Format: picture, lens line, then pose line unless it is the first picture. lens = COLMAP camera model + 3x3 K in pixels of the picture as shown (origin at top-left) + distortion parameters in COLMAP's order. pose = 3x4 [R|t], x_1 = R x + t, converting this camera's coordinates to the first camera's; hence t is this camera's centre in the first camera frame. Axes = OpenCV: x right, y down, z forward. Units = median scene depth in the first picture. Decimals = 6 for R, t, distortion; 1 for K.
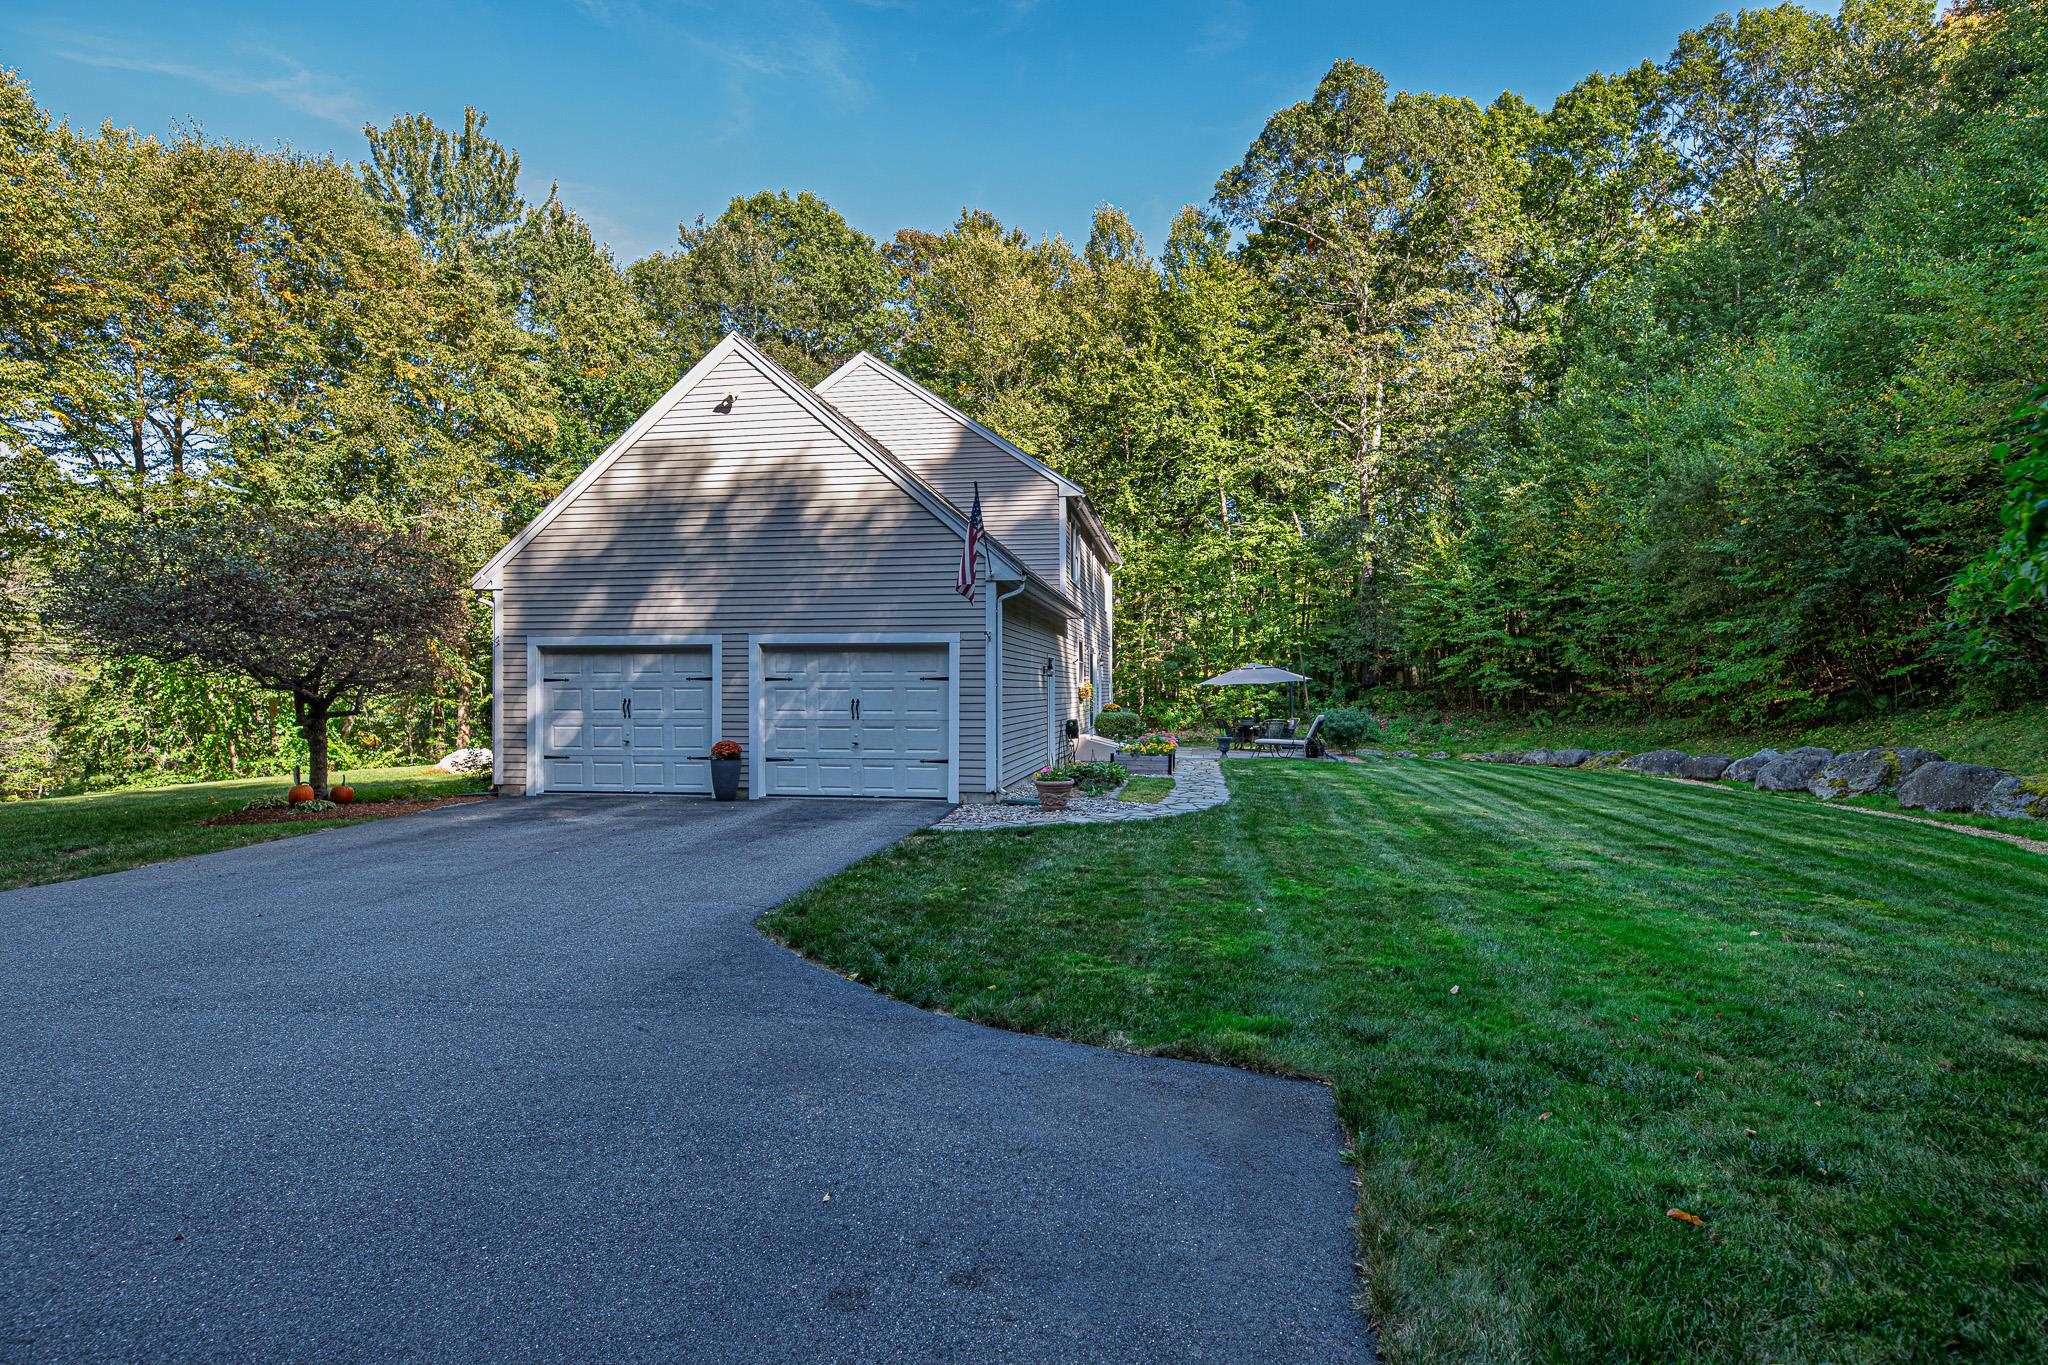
lens RADIAL K [[989.3, 0, 1031.1], [0, 989.3, 680.8], [0, 0, 1]] dist [0.001251, -0.001245]
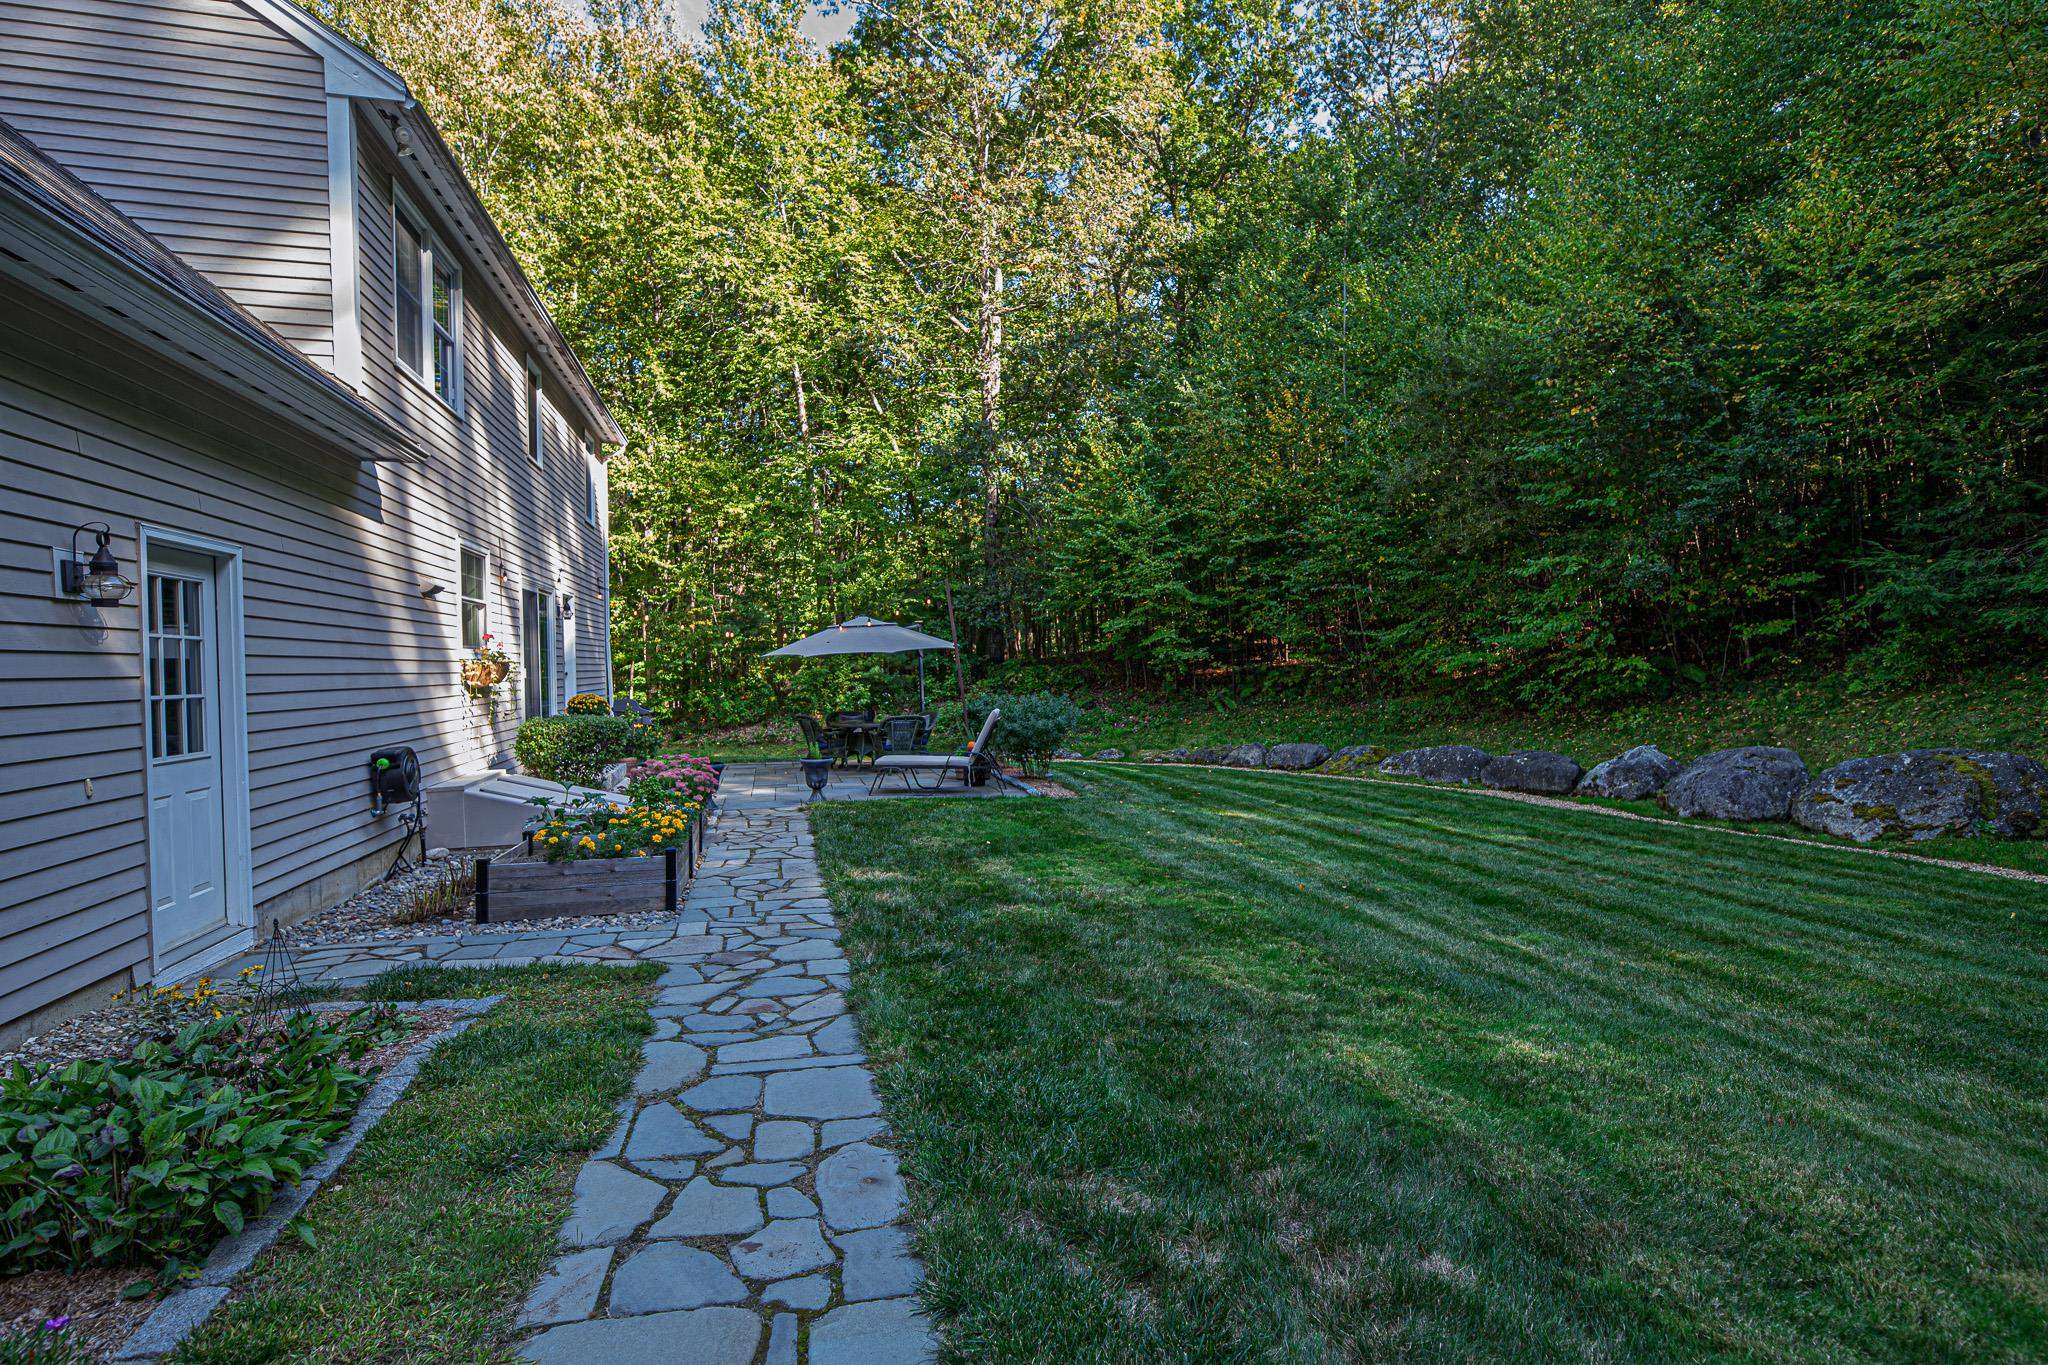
lens RADIAL K [[989.3, 0, 1031.1], [0, 989.3, 680.8], [0, 0, 1]] dist [0.001251, -0.001245]
pose [[0.911998, -0.016505, 0.409861, 0.064211], [0.007169, 0.999679, 0.024306, 0.004081], [-0.410131, -0.019228, 0.911824, 0.359580]]
